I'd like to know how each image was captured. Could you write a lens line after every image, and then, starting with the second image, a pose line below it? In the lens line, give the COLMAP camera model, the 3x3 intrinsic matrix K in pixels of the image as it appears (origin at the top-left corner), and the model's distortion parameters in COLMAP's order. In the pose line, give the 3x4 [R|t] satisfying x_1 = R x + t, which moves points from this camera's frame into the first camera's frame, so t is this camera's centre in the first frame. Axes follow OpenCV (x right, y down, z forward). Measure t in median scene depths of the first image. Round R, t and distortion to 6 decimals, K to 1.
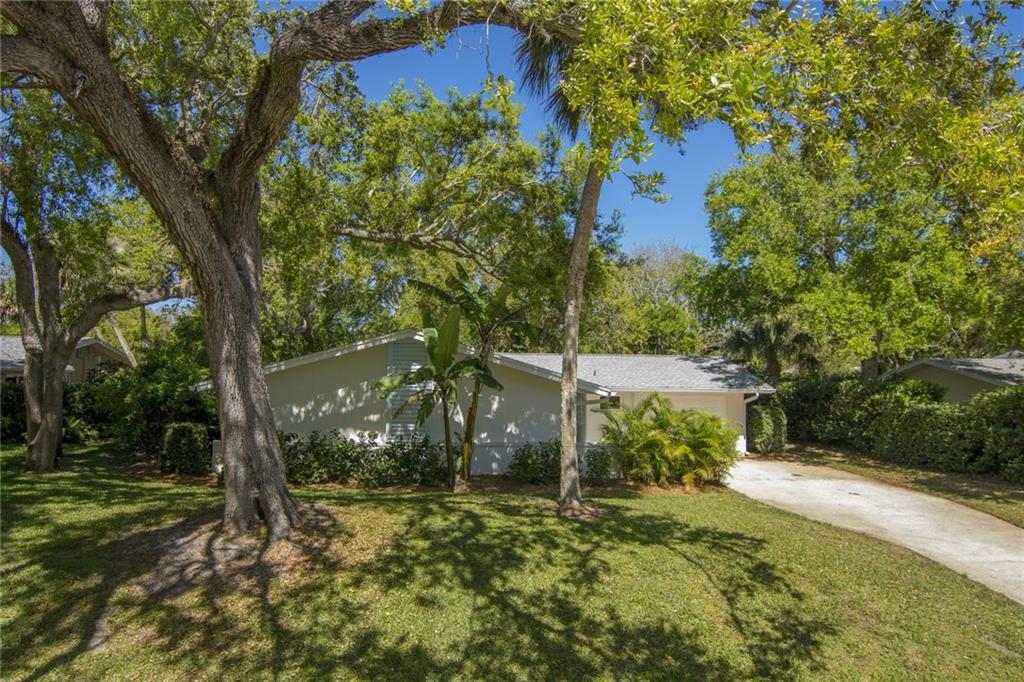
lens RADIAL K [[620.1, 0, 508.2], [0, 620.1, 339.7], [0, 0, 1]] dist [-0.006640, -0.001548]
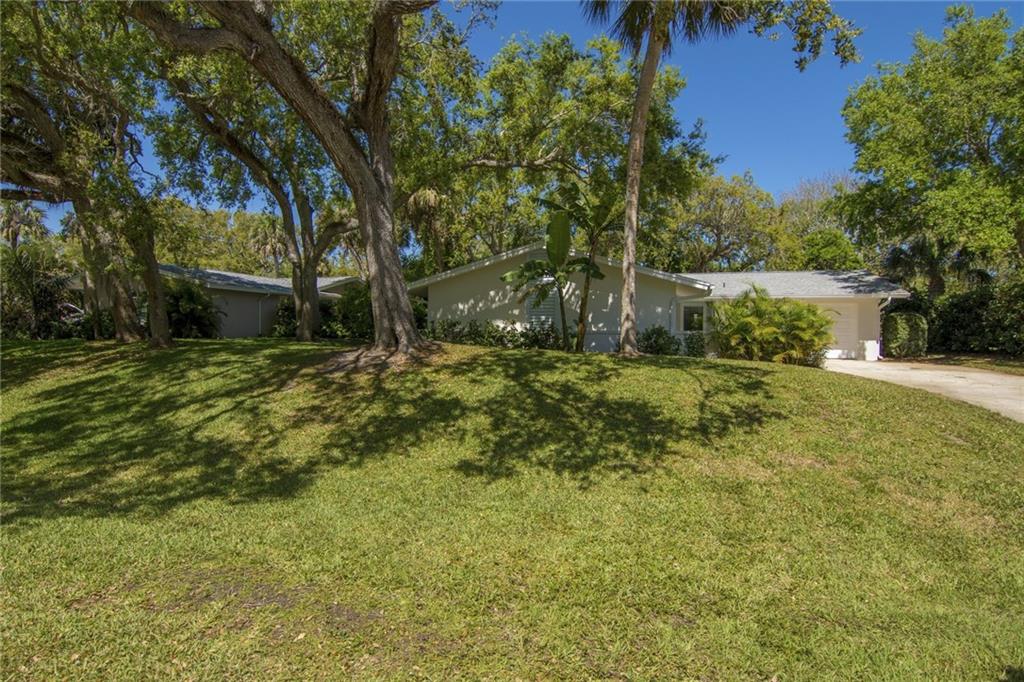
lens RADIAL K [[528.4, 0, 511.6], [0, 528.4, 330.2], [0, 0, 1]] dist [-0.011791, 0.000115]
pose [[0.944563, -0.004234, -0.328303, 0.142352], [0.030352, 0.996761, 0.074472, 0.084516], [0.326924, -0.080309, 0.941632, -0.053308]]
